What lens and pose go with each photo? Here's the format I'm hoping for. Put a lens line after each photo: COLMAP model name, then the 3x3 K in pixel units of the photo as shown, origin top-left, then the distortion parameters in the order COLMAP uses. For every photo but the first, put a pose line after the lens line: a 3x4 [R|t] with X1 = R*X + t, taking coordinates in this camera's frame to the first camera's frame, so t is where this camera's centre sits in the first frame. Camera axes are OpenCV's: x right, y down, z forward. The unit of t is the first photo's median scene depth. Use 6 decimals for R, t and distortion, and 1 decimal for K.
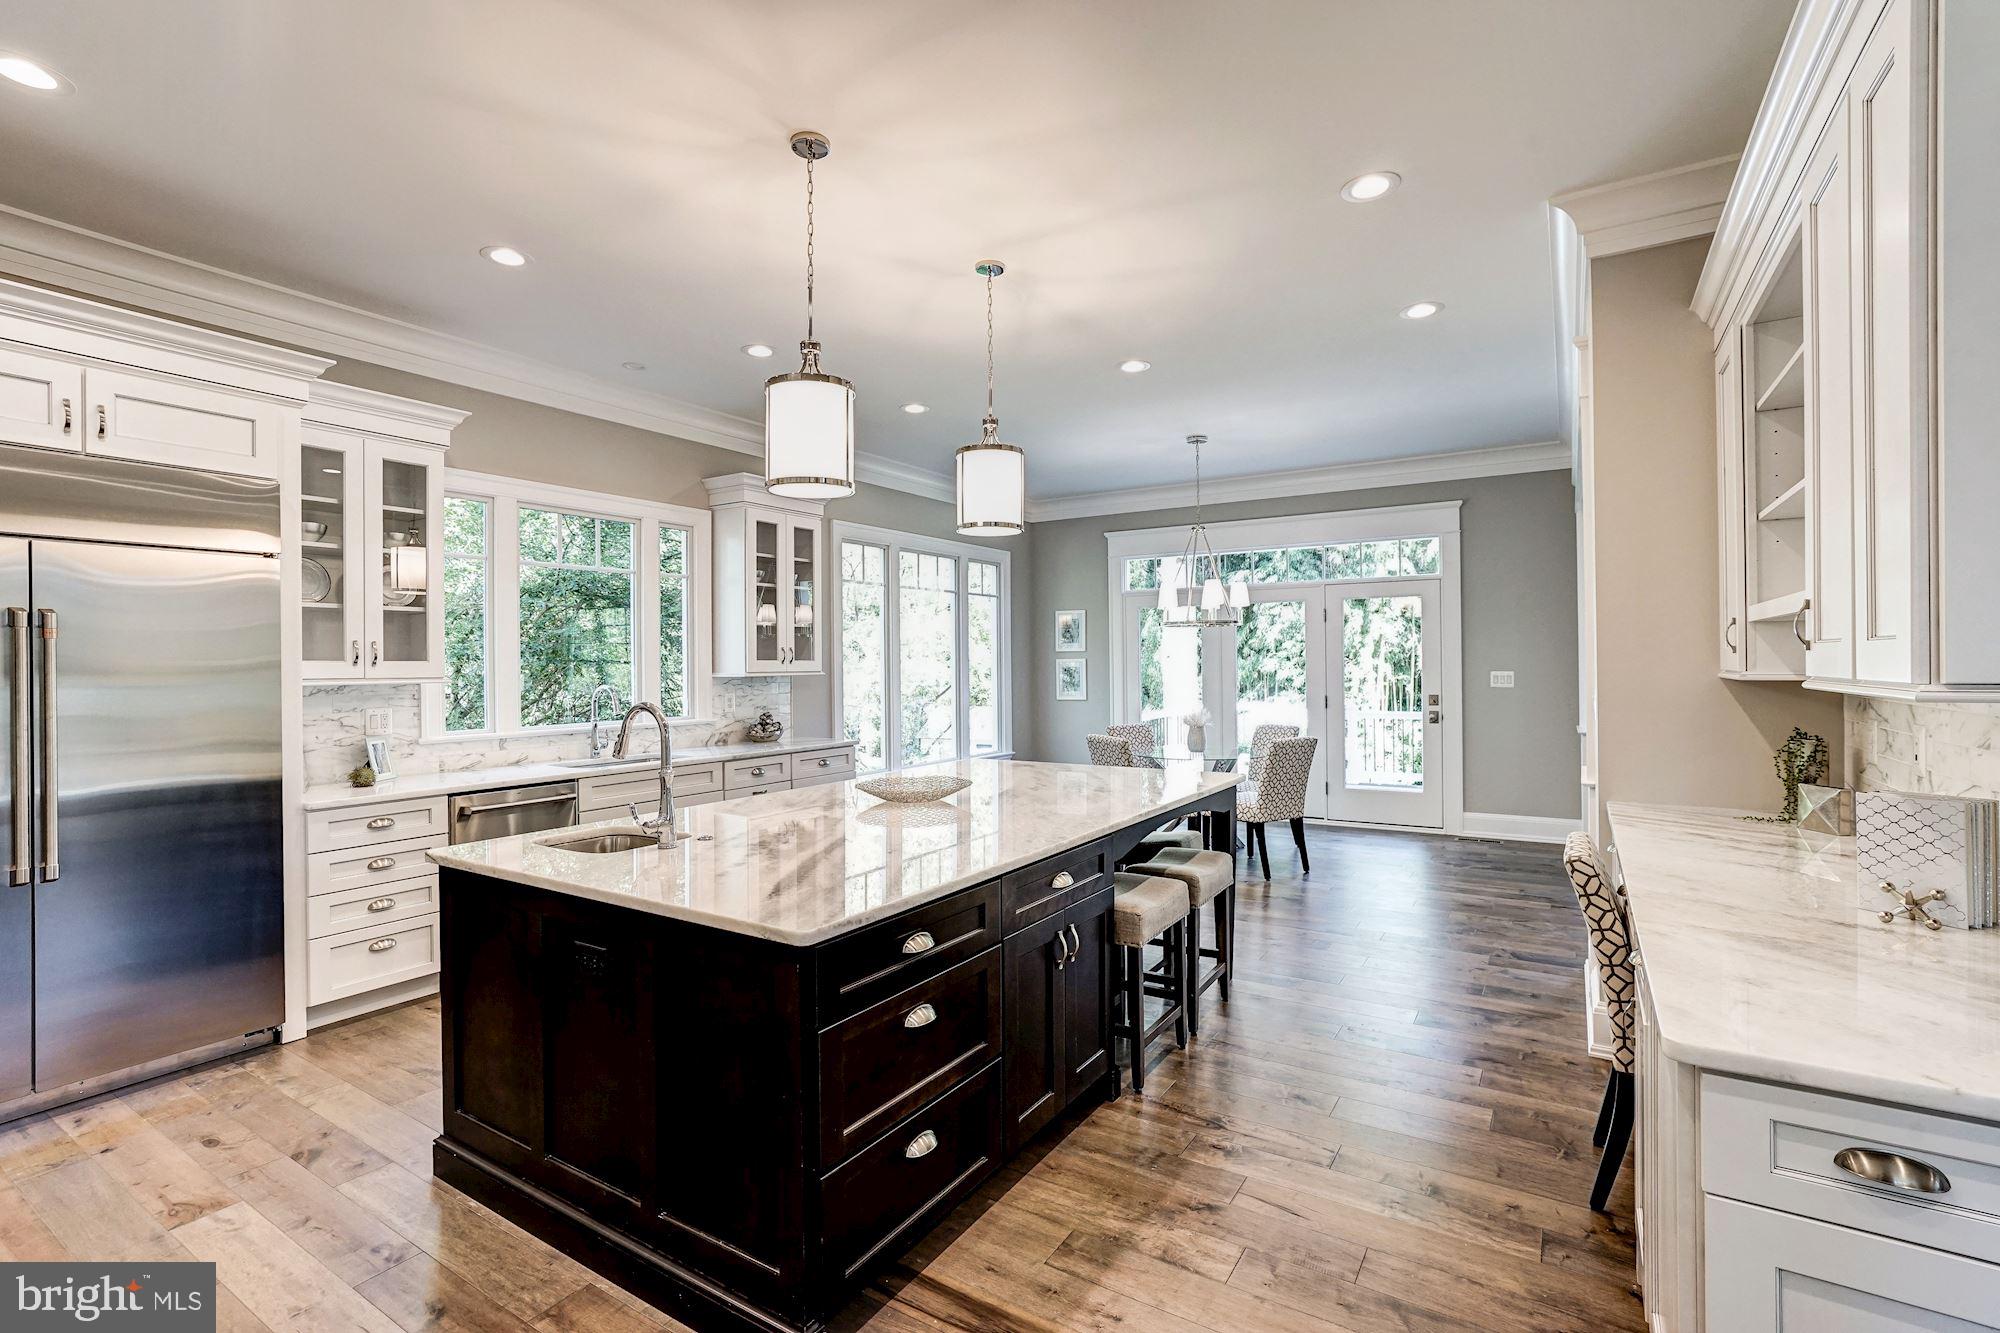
lens RADIAL K [[901.7, 0, 1001.8], [0, 901.7, 655.8], [0, 0, 1]] dist [-0.025299, 0.002733]
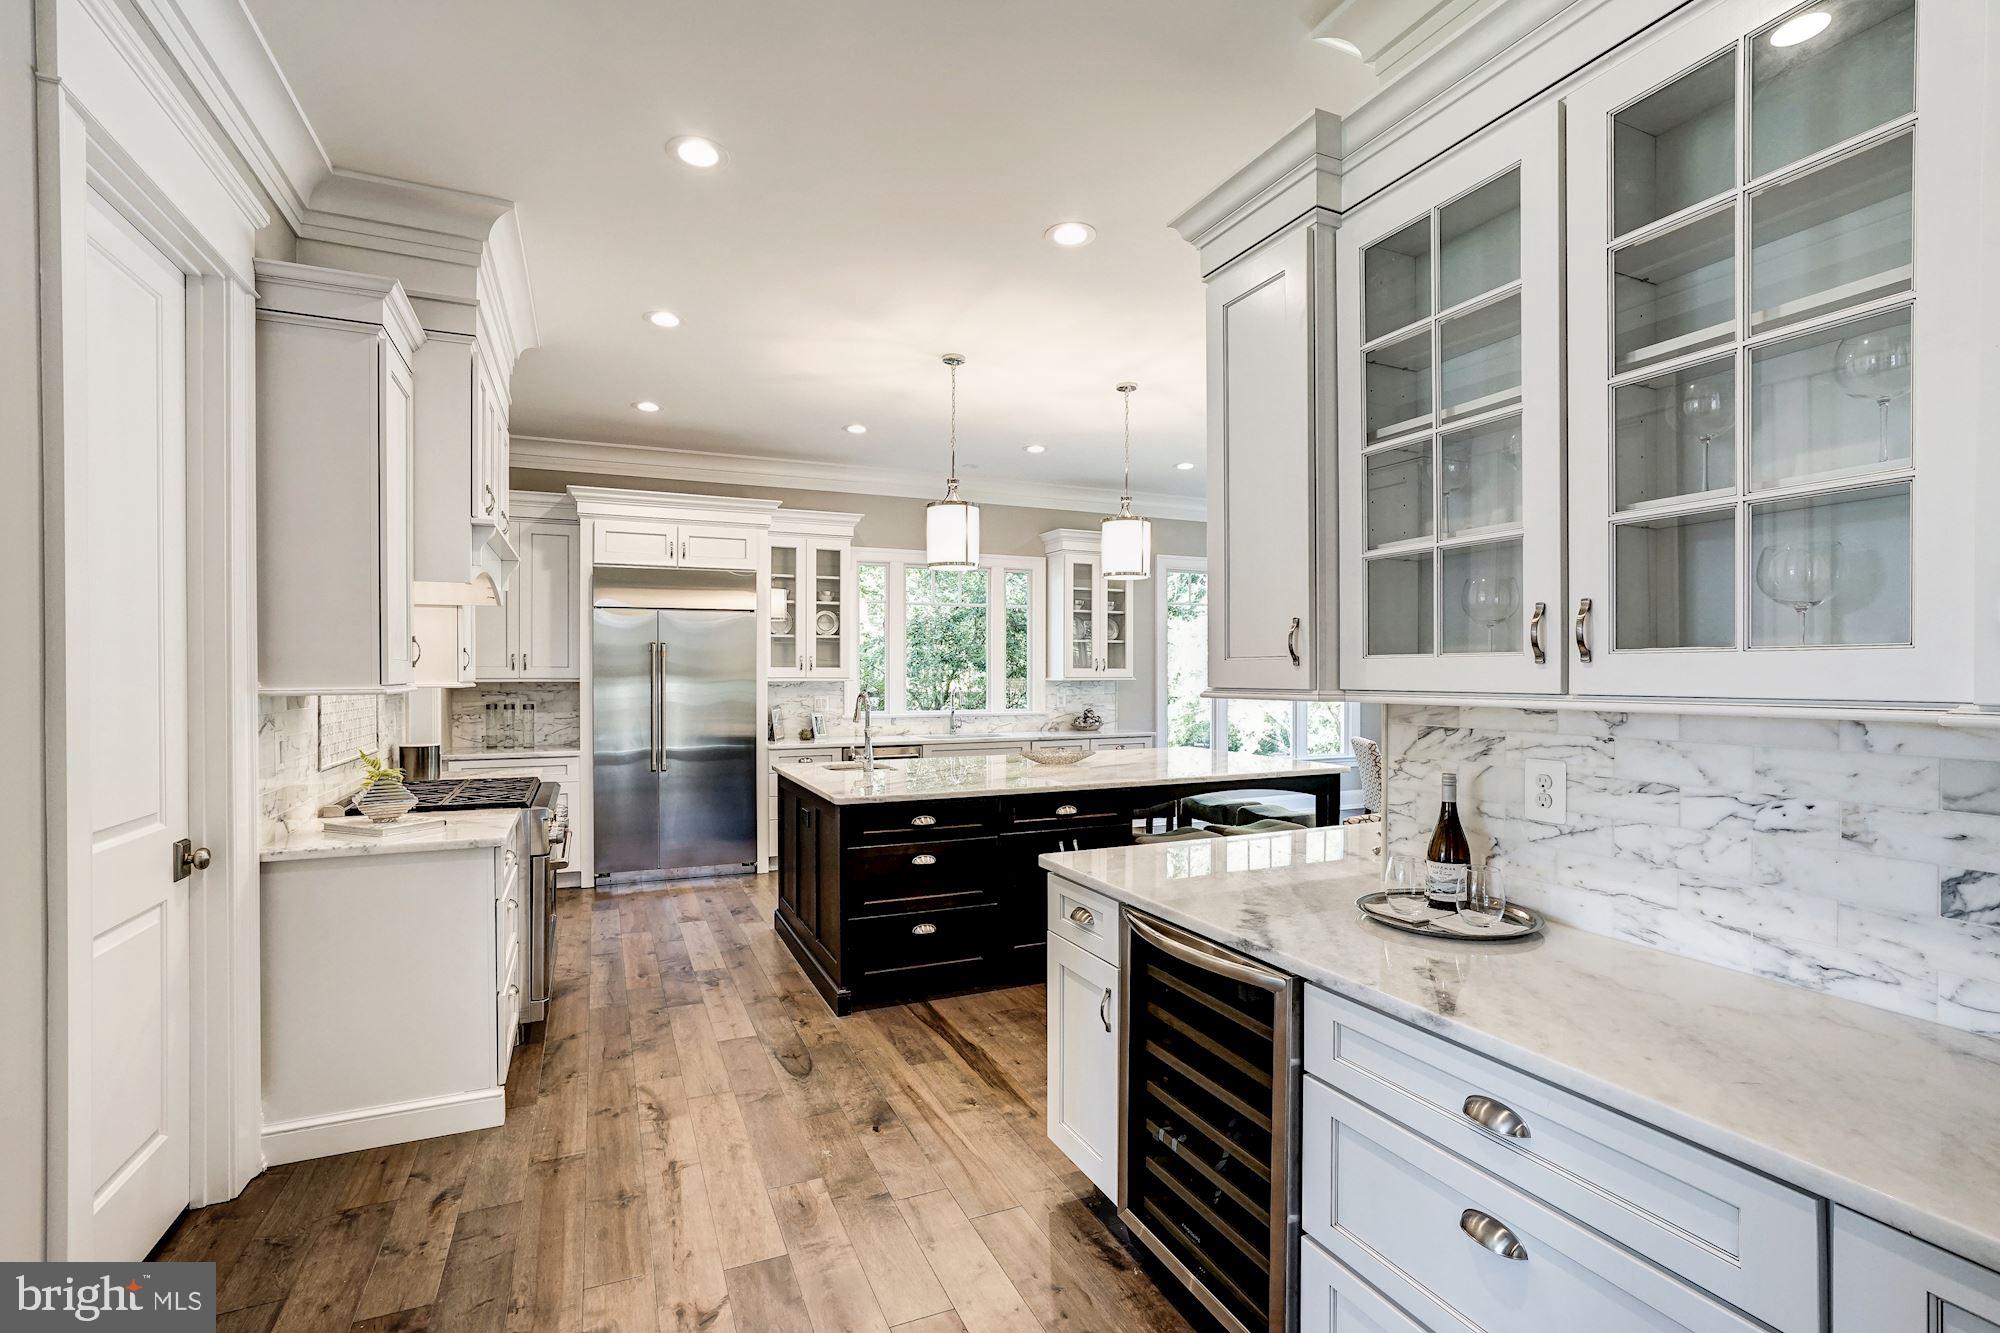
lens RADIAL K [[901.7, 0, 997.8], [0, 901.7, 668.7], [0, 0, 1]] dist [-0.025299, 0.002733]
pose [[0.832851, 0.009383, -0.553417, 0.597543], [-0.005250, 0.999945, 0.009052, -0.009424], [0.553472, -0.004633, 0.832855, -0.268090]]
